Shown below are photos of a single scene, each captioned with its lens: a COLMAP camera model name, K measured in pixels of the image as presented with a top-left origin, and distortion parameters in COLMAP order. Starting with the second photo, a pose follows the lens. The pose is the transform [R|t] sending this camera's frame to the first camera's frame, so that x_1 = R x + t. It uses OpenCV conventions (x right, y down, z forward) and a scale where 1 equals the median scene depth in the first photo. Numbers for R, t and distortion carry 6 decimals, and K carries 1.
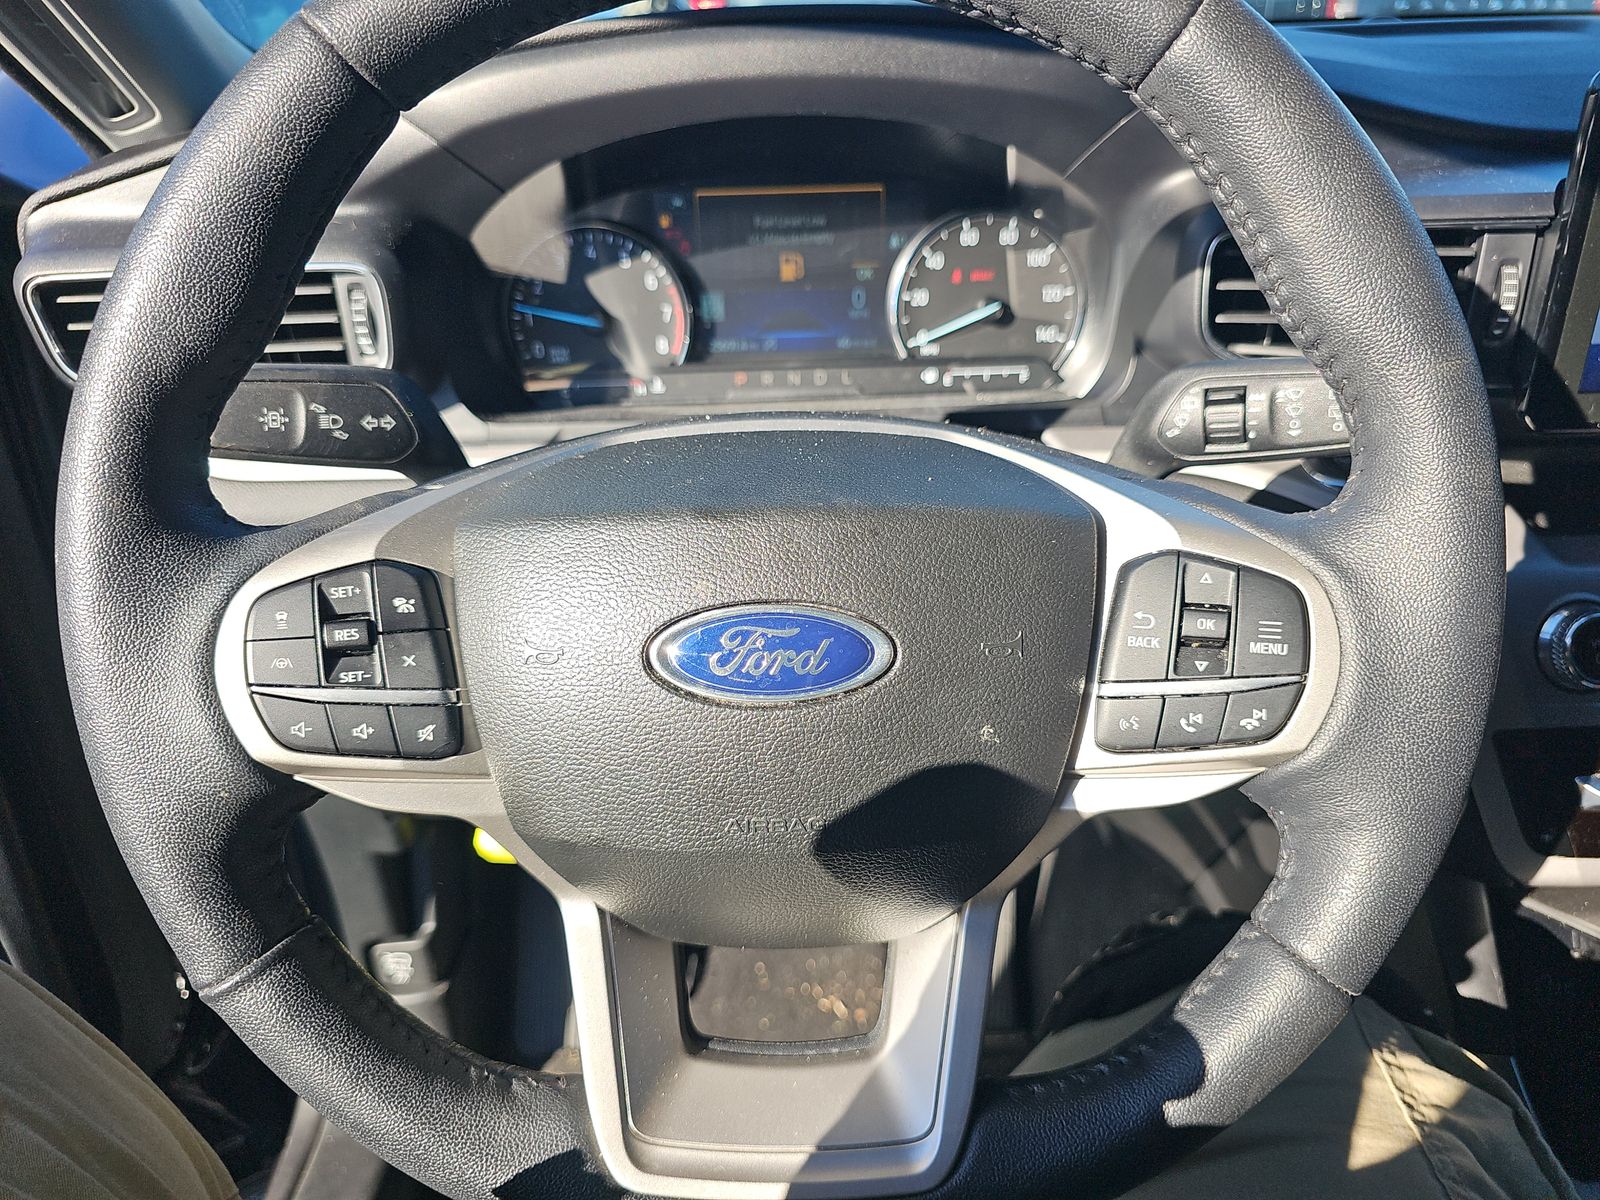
lens RADIAL K [[1068.6, 0, 800.0], [0, 1068.6, 600.0], [0, 0, 1]] dist [0.006639, 0.000341]
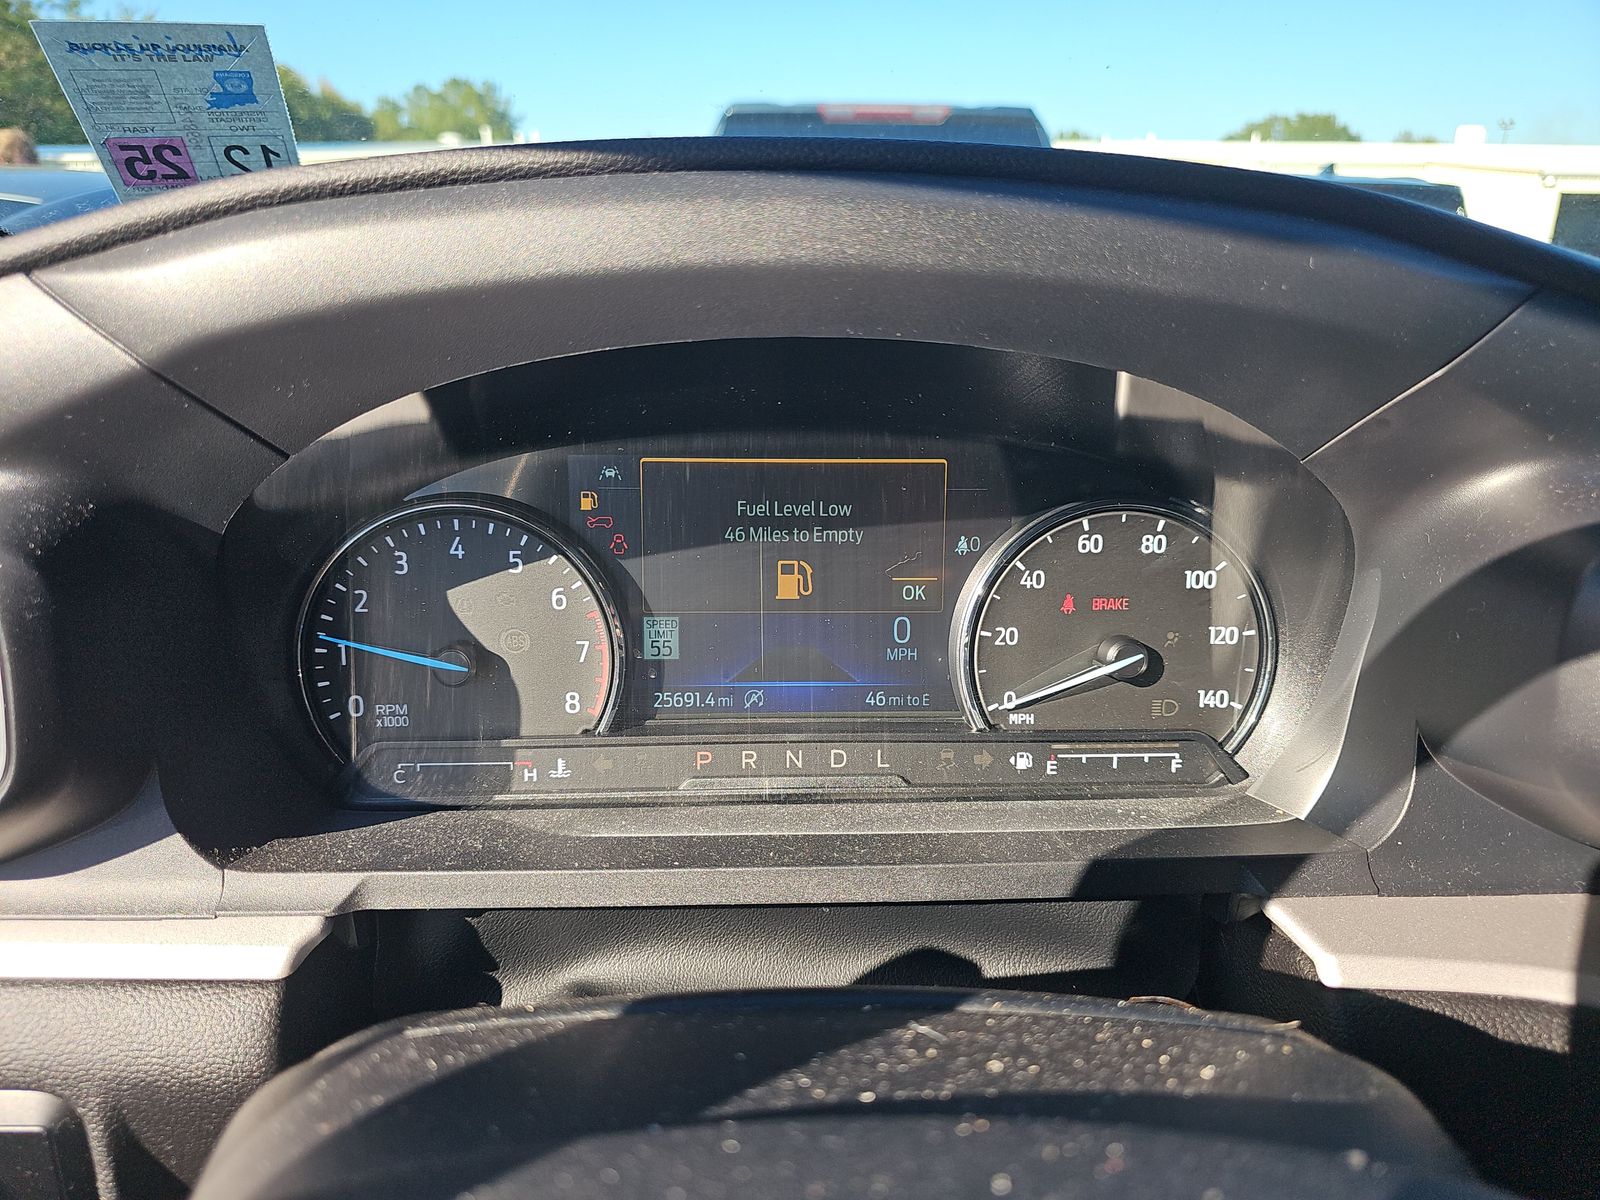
lens RADIAL K [[1068.6, 0, 800.0], [0, 1068.6, 600.0], [0, 0, 1]] dist [0.006639, 0.000341]
pose [[0.997420, 0.024688, 0.067409, -0.045466], [-0.009898, 0.977331, -0.211486, -0.172250], [-0.071102, 0.210273, 0.975054, 0.412193]]
